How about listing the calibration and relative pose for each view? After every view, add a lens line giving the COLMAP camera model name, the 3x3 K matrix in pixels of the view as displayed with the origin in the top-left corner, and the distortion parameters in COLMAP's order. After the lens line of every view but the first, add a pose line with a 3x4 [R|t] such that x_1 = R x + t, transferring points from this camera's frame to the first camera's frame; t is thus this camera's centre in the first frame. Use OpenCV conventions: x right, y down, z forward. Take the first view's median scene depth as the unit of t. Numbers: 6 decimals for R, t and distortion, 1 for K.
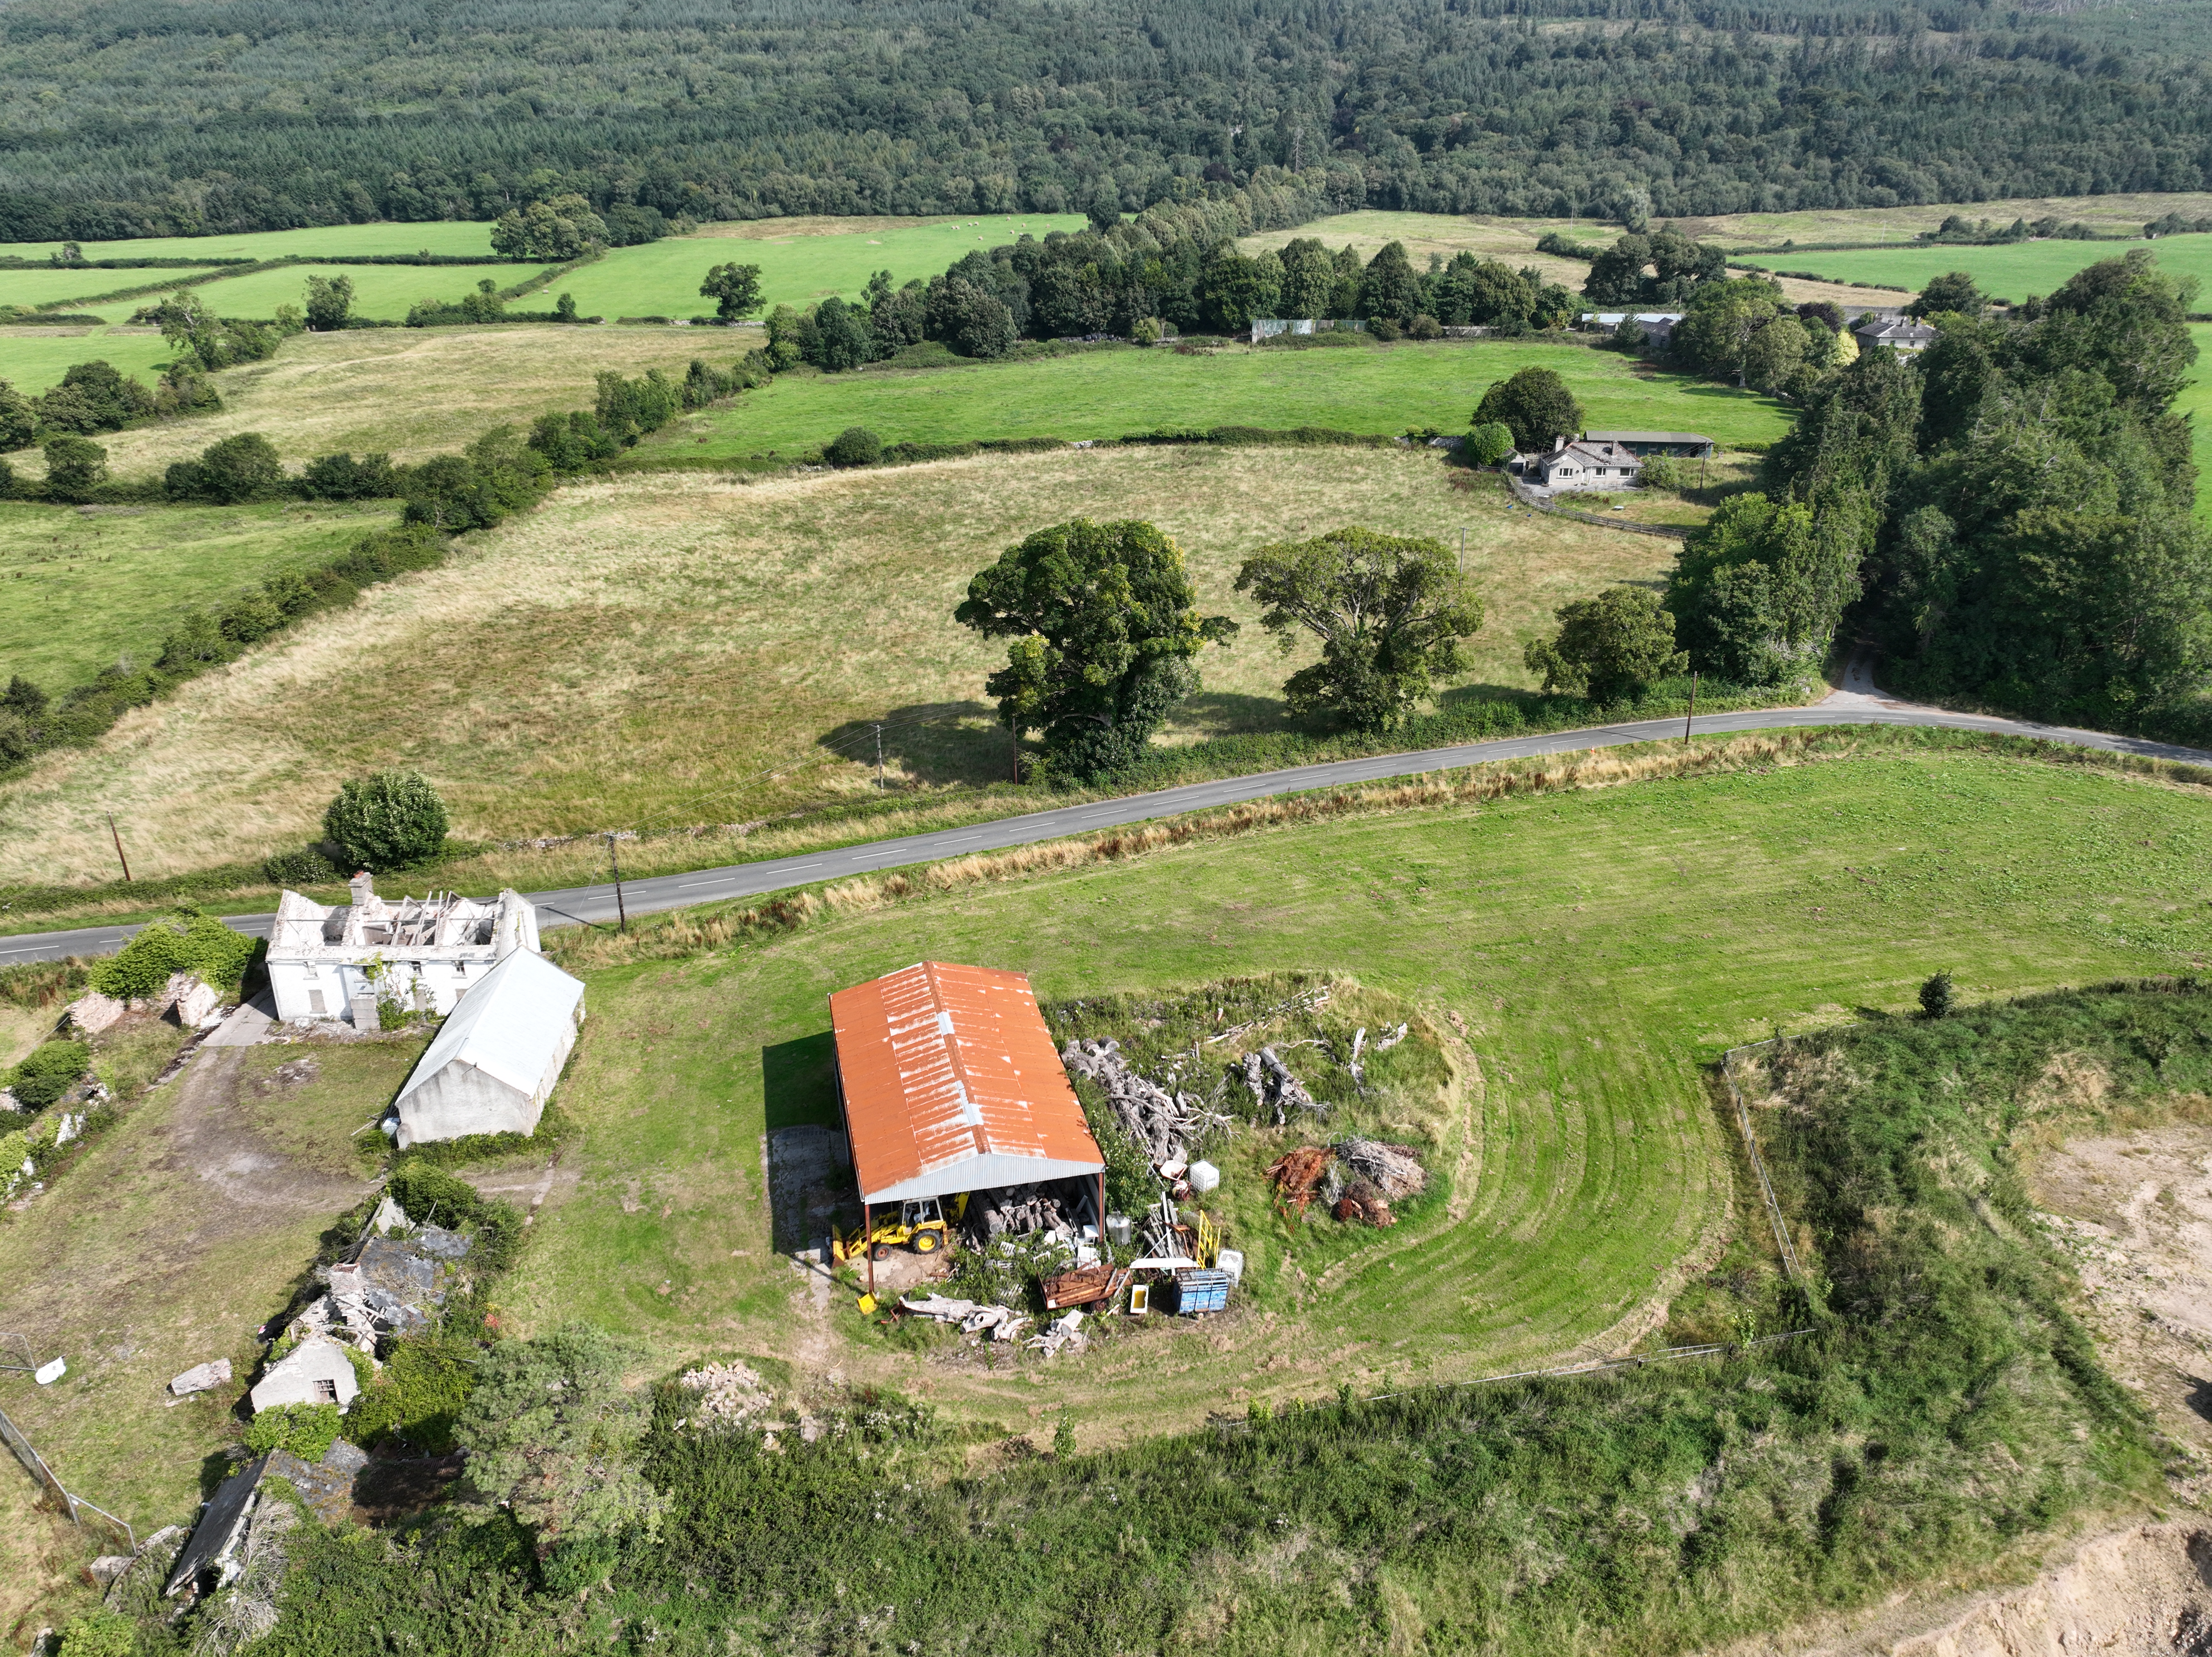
lens RADIAL K [[1558.6, 0, 1111.1], [0, 1558.6, 824.5], [0, 0, 1]] dist [-0.006839, 0.027348]
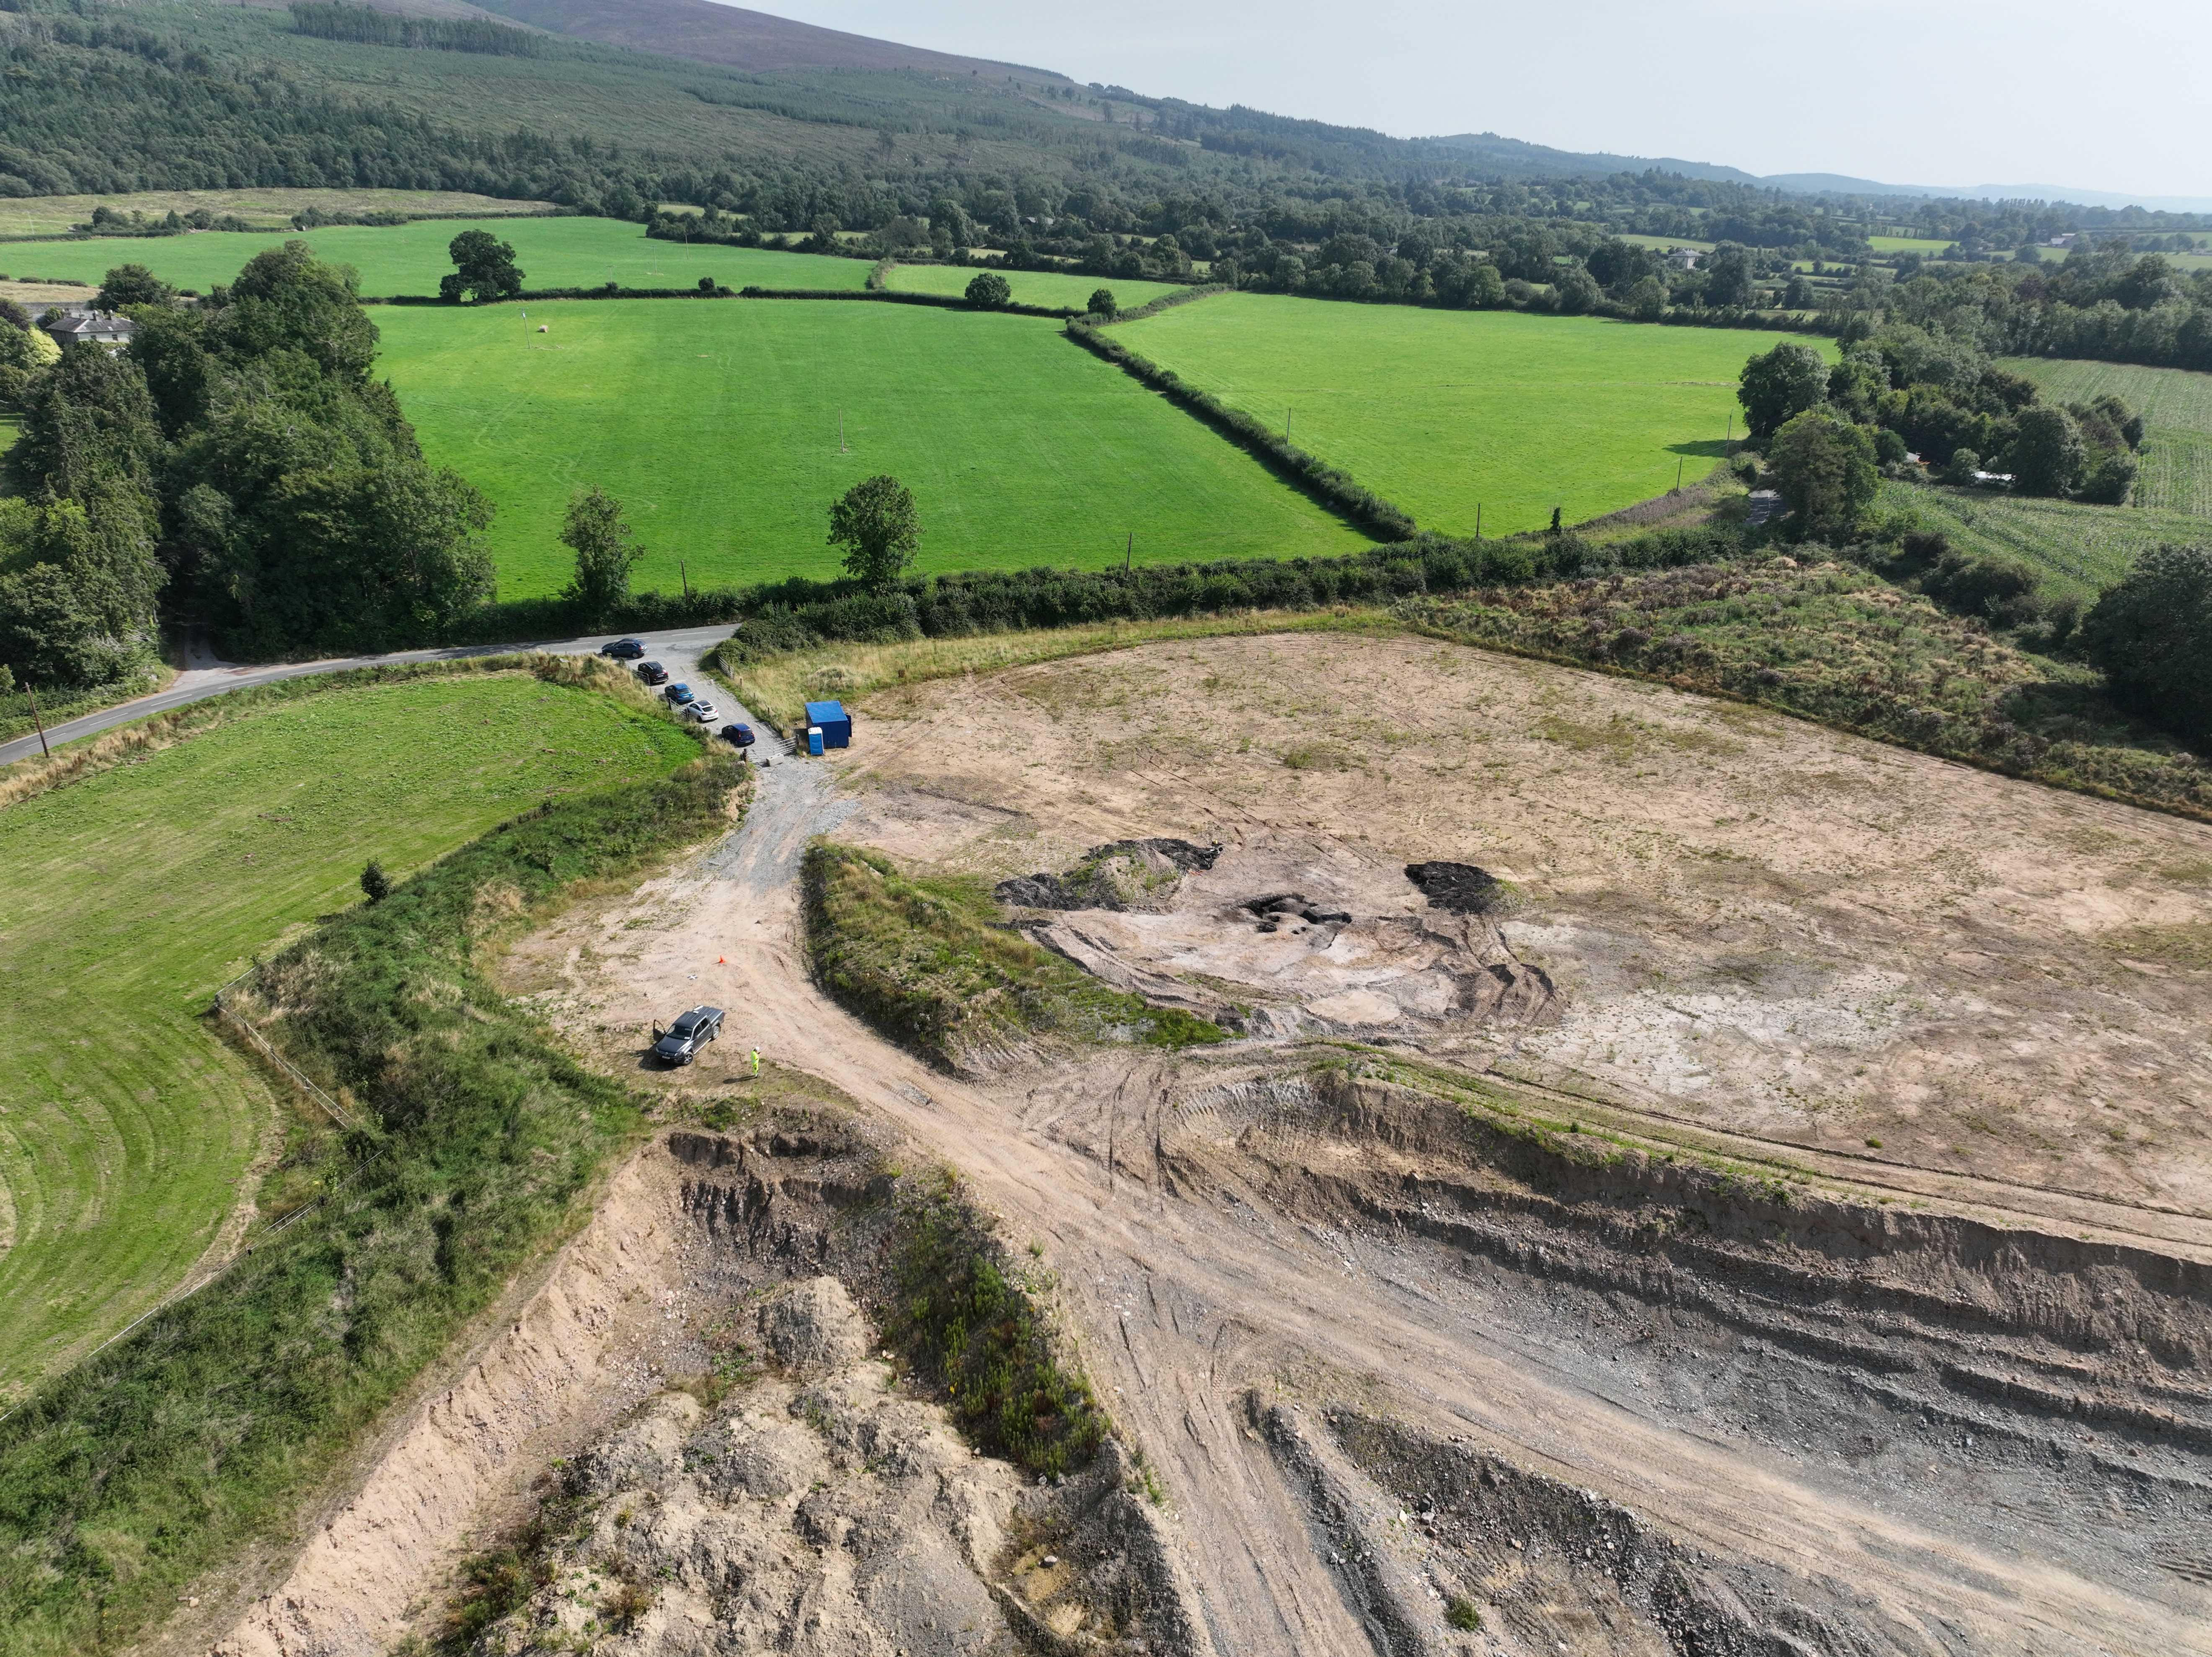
lens RADIAL K [[1558.6, 0, 1111.1], [0, 1558.6, 824.5], [0, 0, 1]] dist [-0.006839, 0.027348]
pose [[0.535214, -0.315643, 0.783527, -0.047074], [0.312215, 0.935798, 0.163717, 0.032206], [-0.784900, 0.157006, 0.599401, -0.085111]]
